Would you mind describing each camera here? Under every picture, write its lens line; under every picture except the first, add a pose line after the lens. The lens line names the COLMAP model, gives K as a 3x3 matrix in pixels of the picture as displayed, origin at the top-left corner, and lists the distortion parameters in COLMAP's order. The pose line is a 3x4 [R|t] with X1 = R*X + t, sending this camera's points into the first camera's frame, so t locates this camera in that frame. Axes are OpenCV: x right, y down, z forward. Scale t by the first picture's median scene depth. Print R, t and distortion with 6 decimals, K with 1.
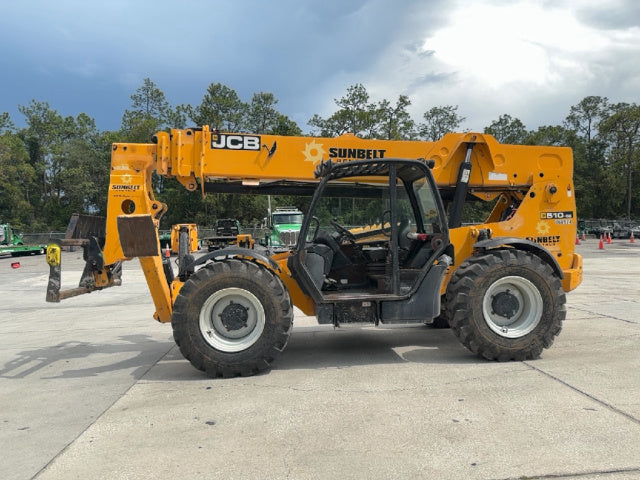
lens RADIAL K [[452.3, 0, 320.4], [0, 452.3, 237.1], [0, 0, 1]] dist [0.036475, -0.057743]
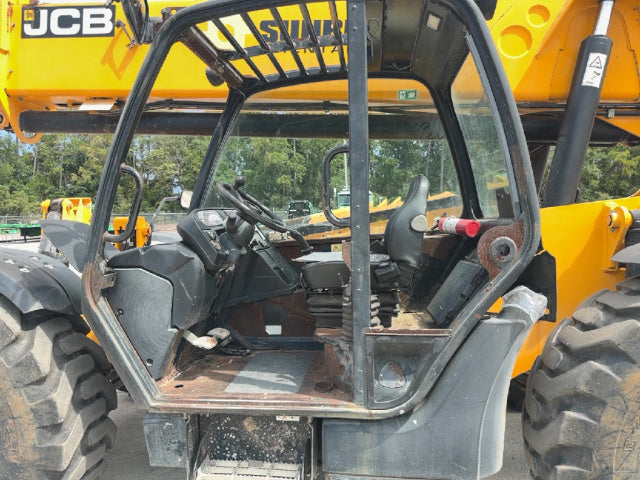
lens RADIAL K [[452.3, 0, 321.7], [0, 452.3, 239.8], [0, 0, 1]] dist [0.036475, -0.057743]
pose [[0.981331, 0.021853, -0.191080, 0.185141], [-0.013576, 0.998916, 0.044520, -0.006329], [0.191846, -0.041095, 0.980564, 0.626419]]
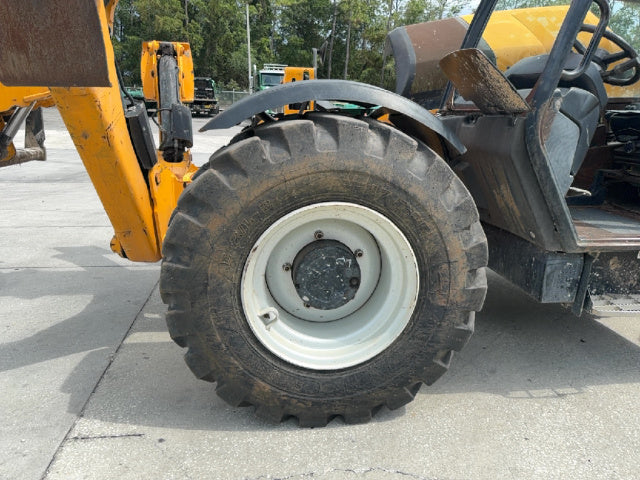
lens RADIAL K [[452.3, 0, 317.7], [0, 452.3, 243.0], [0, 0, 1]] dist [0.036475, -0.057743]
pose [[0.996853, 0.047162, 0.063721, -0.207289], [-0.063245, 0.957761, 0.280525, 0.042430], [-0.047800, -0.283672, 0.957729, 0.599922]]
